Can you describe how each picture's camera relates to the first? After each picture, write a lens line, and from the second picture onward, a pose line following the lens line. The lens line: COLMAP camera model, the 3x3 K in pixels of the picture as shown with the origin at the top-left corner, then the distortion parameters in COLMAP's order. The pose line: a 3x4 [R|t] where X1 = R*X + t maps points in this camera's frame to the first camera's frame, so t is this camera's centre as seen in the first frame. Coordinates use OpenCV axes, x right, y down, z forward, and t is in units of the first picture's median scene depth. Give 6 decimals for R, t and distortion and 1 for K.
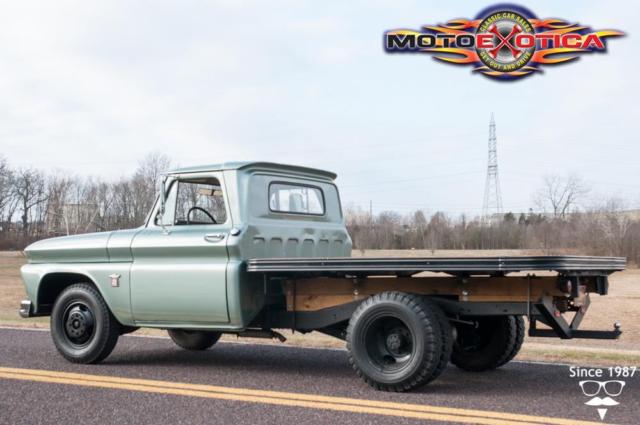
lens RADIAL K [[1074.5, 0, 320.3], [0, 1074.5, 237.9], [0, 0, 1]] dist [0.011211, -0.051130]
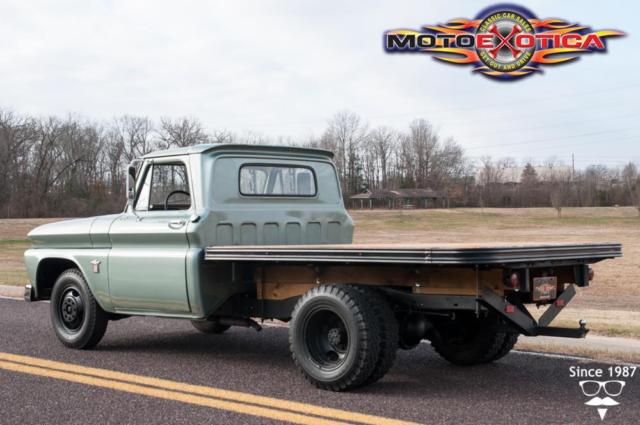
lens RADIAL K [[1096.7, 0, 311.7], [0, 1096.7, 213.1], [0, 0, 1]] dist [0.053168, 0.184134]
pose [[0.976832, -0.009681, -0.213790, 0.227292], [0.013687, 0.999757, 0.017265, -0.025170], [0.213571, -0.019791, 0.976727, 0.056508]]
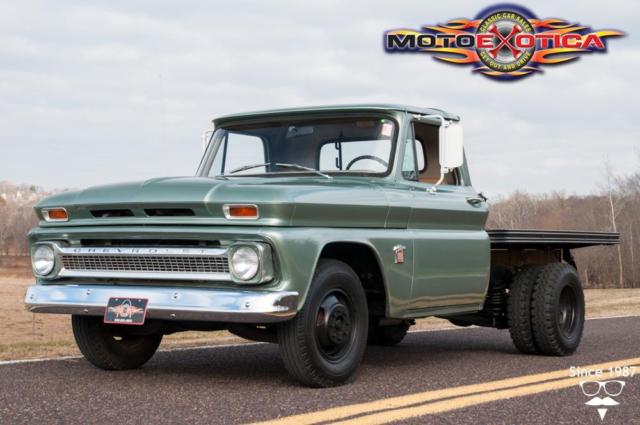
lens RADIAL K [[1206.7, 0, 320.0], [0, 1206.7, 212.5], [0, 0, 1]] dist [0.150670, 0.221106]
pose [[0.045384, 0.034775, 0.998364, -1.013470], [-0.030571, 0.998974, -0.033406, 0.041835], [-0.998502, -0.029005, 0.046400, 1.050002]]
